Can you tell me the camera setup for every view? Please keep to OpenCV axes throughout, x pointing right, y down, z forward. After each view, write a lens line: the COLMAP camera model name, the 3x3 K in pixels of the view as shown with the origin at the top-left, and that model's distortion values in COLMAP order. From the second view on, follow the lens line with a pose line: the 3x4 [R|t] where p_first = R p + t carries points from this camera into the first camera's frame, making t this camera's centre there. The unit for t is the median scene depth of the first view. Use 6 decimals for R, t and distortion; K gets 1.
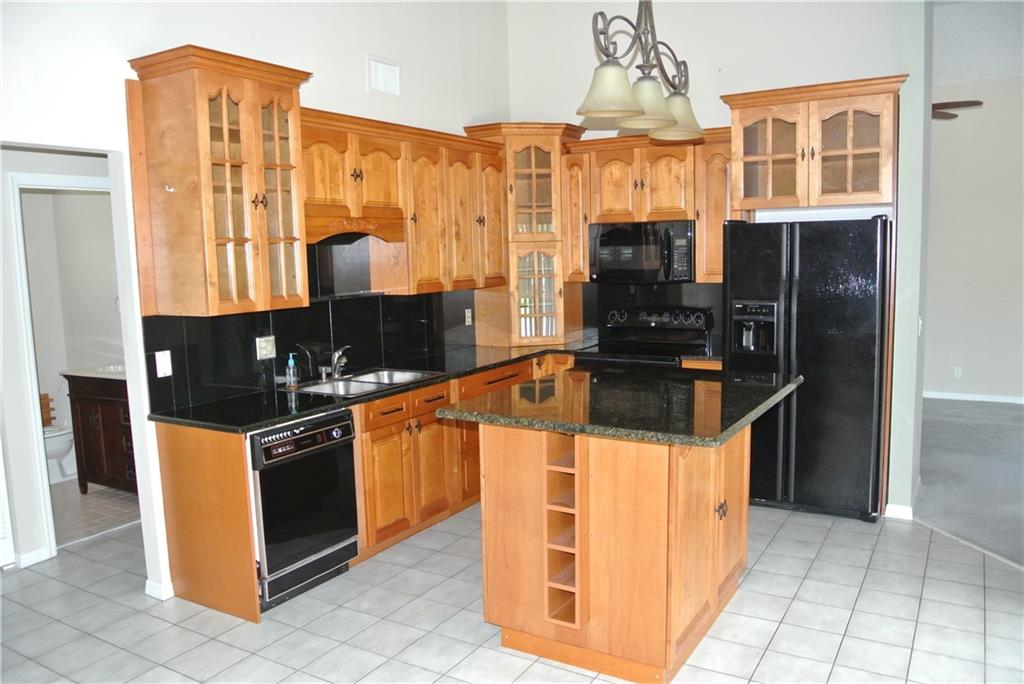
lens RADIAL K [[793.0, 0, 508.7], [0, 793.0, 347.2], [0, 0, 1]] dist [-0.084609, 0.033802]
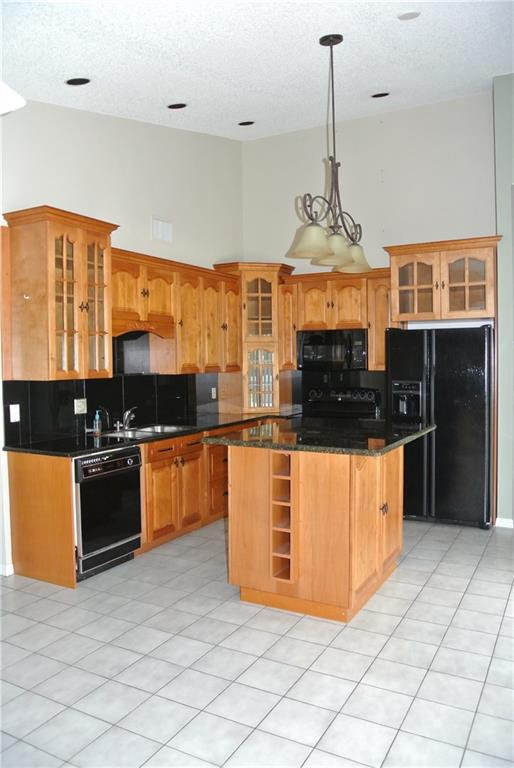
lens RADIAL K [[594.8, 0, 264.6], [0, 594.8, 374.4], [0, 0, 1]] dist [-0.084609, 0.033802]
pose [[0.998439, 0.014384, 0.053977, -0.023069], [-0.009147, 0.995335, -0.096043, 0.043739], [-0.055106, 0.095400, 0.993913, -0.125322]]
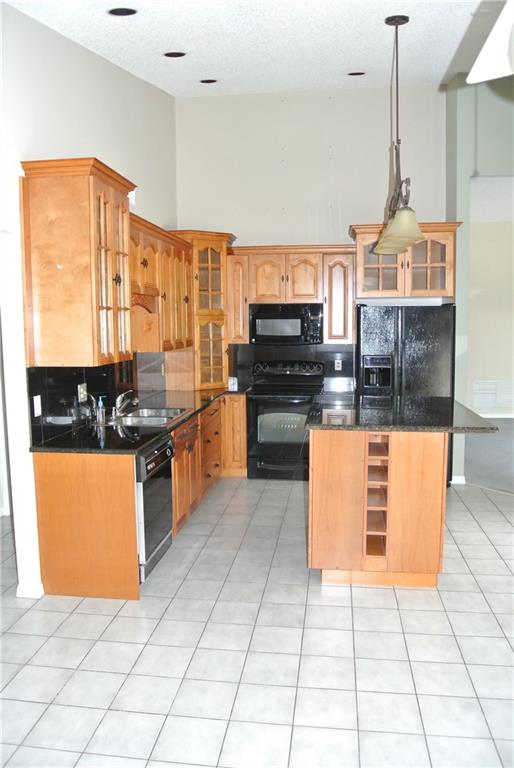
lens RADIAL K [[594.8, 0, 264.7], [0, 594.8, 377.1], [0, 0, 1]] dist [-0.084609, 0.033802]
pose [[0.912404, -0.019816, 0.408811, -0.426306], [0.033712, 0.999072, -0.026812, 0.010787], [-0.407900, 0.038246, 0.912225, 0.000139]]
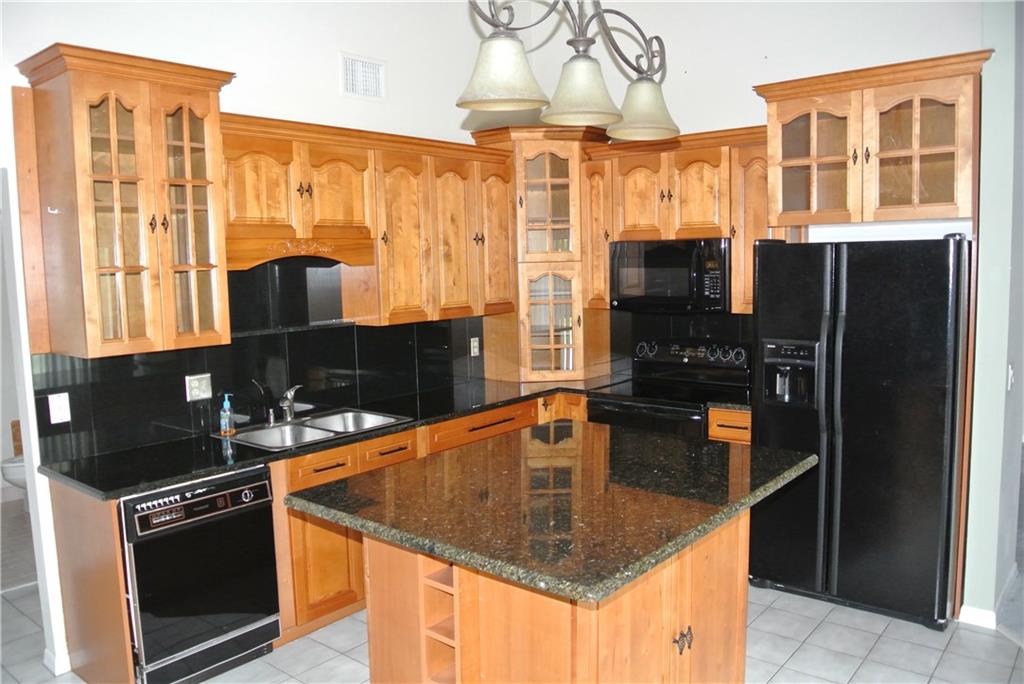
lens RADIAL K [[793.0, 0, 503.2], [0, 793.0, 339.7], [0, 0, 1]] dist [-0.084609, 0.033802]
pose [[0.988366, 0.016986, -0.151145, 0.158077], [-0.019794, 0.999658, -0.017093, -0.043920], [0.150803, 0.019886, 0.988364, 0.183833]]
